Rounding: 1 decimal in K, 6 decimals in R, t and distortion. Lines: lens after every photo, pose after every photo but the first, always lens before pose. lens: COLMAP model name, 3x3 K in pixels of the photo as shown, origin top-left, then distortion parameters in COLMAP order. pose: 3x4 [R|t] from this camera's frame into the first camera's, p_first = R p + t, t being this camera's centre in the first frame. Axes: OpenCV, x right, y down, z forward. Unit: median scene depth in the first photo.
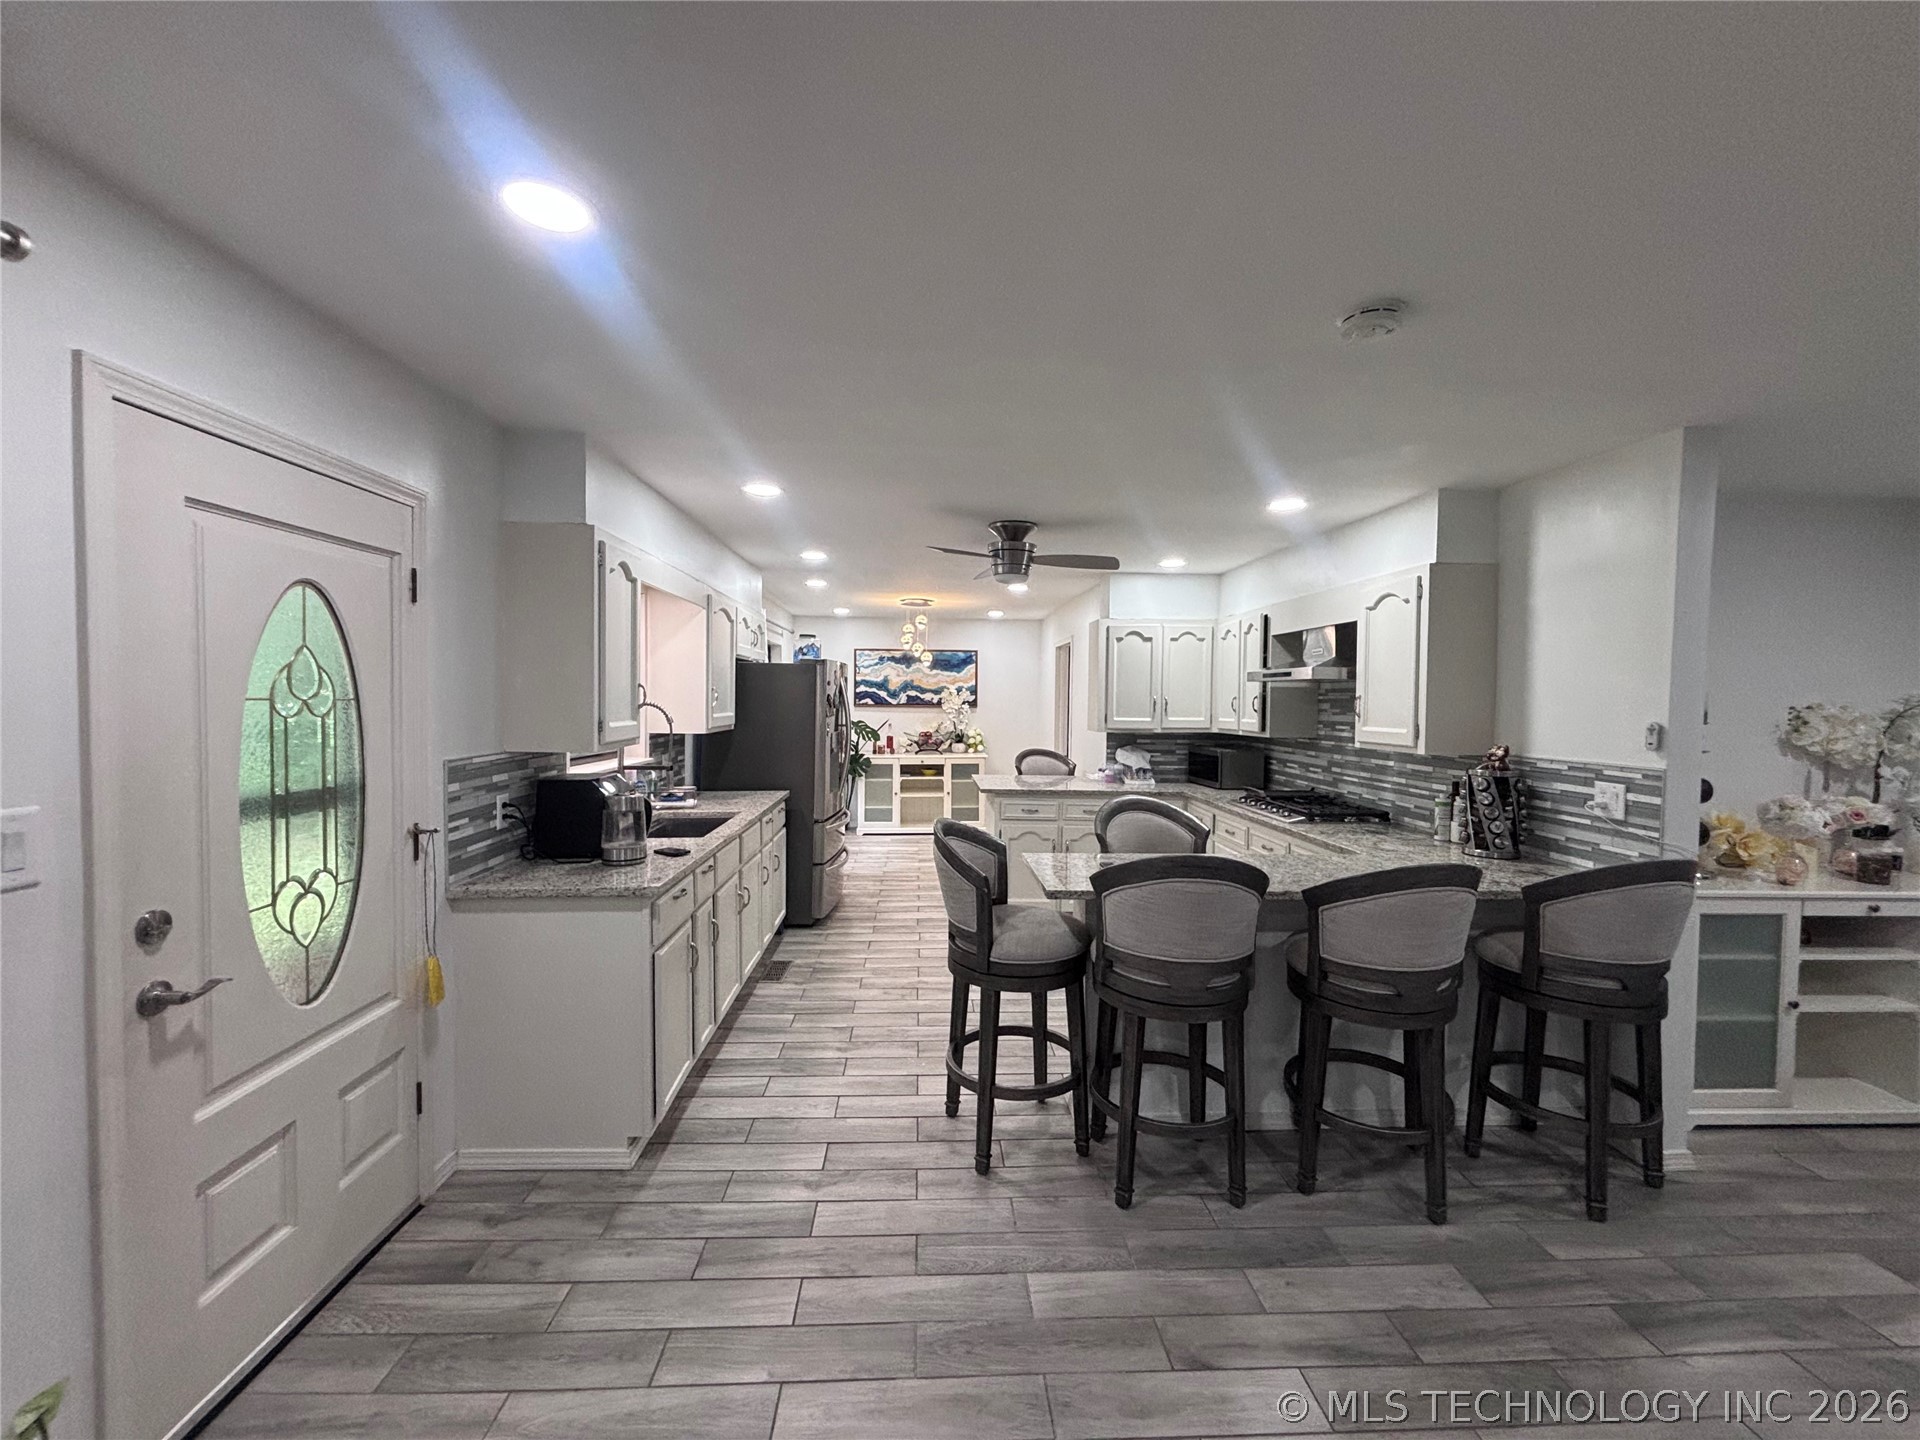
lens RADIAL K [[773.5, 0, 960.5], [0, 773.5, 723.3], [0, 0, 1]] dist [0.010199, -0.001496]
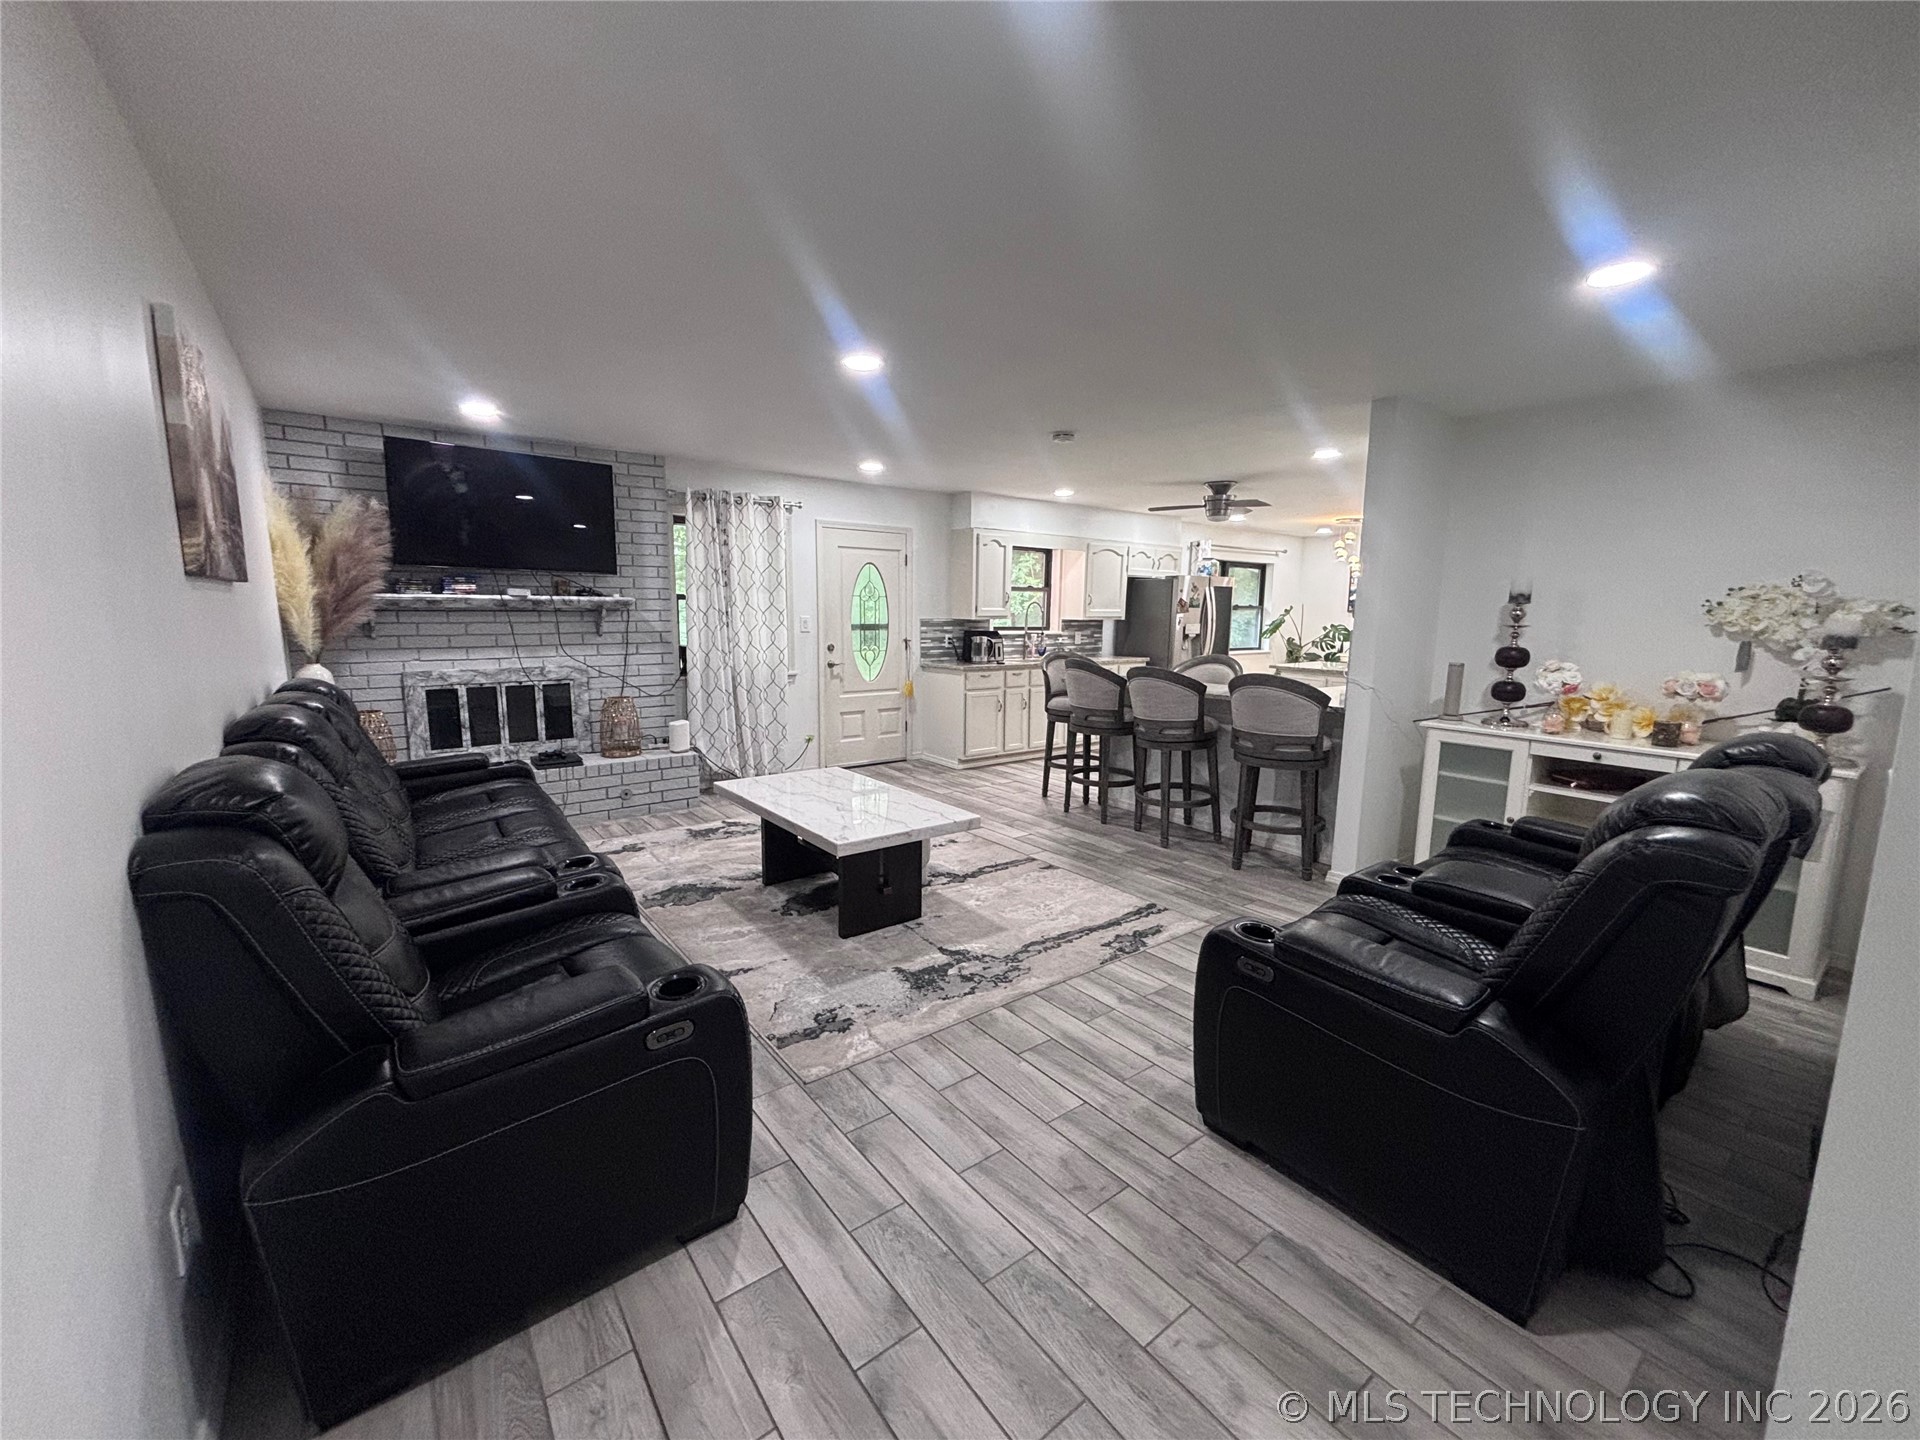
lens RADIAL K [[773.5, 0, 952.0], [0, 773.5, 722.7], [0, 0, 1]] dist [0.010199, -0.001496]
pose [[0.564078, 0.114999, -0.817675, 1.302176], [-0.031742, 0.992542, 0.117696, 0.063234], [0.825111, -0.040435, 0.563521, -0.402805]]
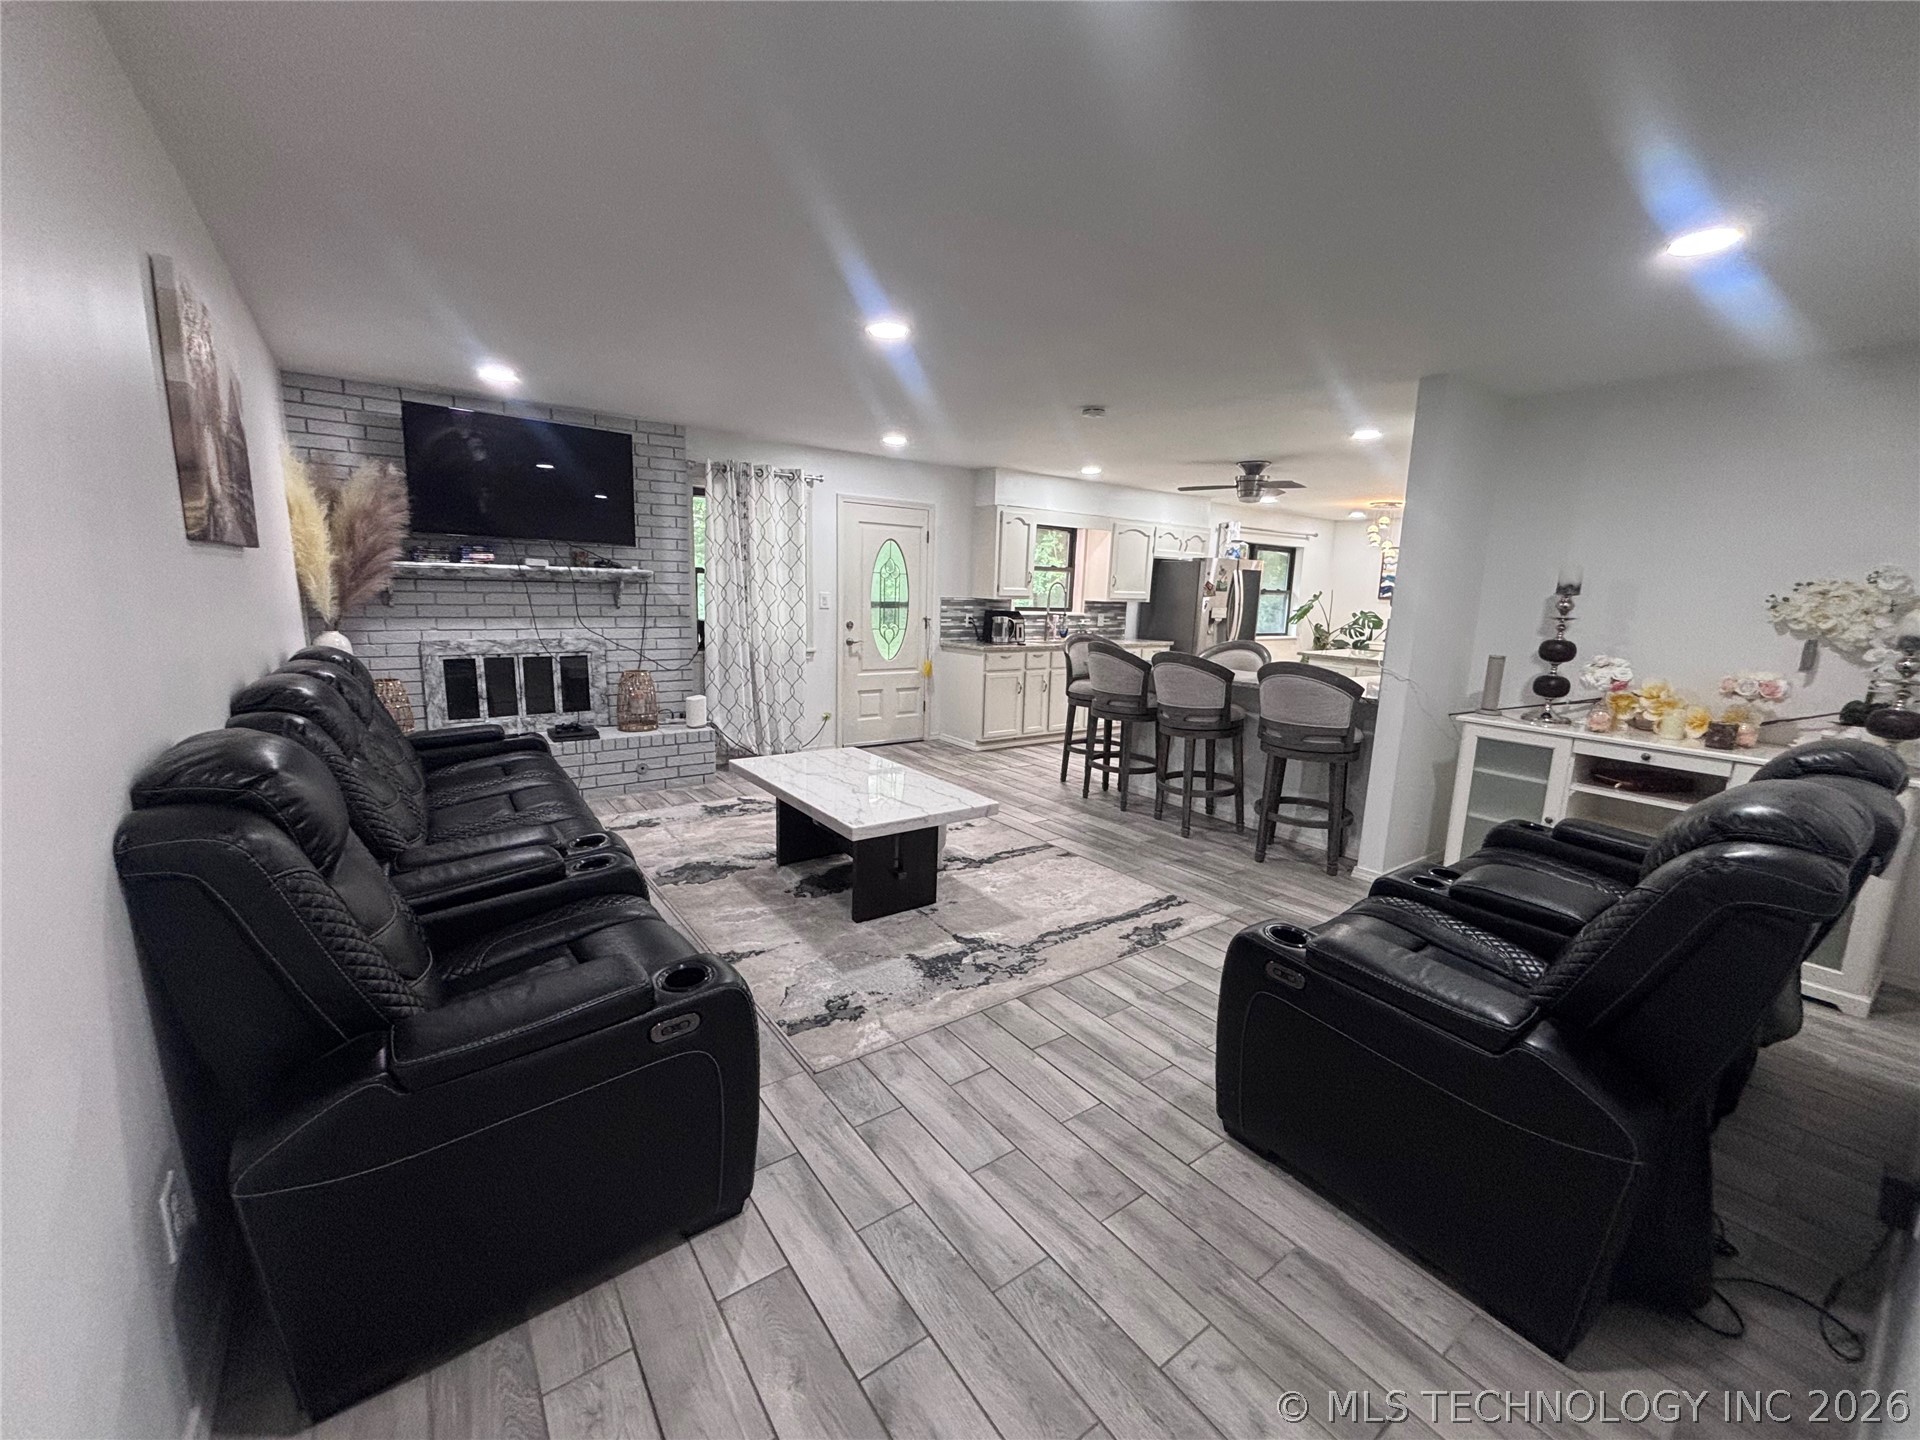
lens RADIAL K [[773.5, 0, 952.4], [0, 773.5, 722.5], [0, 0, 1]] dist [0.010199, -0.001496]
pose [[0.543021, 0.150768, -0.826073, 1.279621], [-0.052081, 0.987903, 0.146069, 0.060283], [0.838102, -0.036296, 0.544304, -0.391302]]
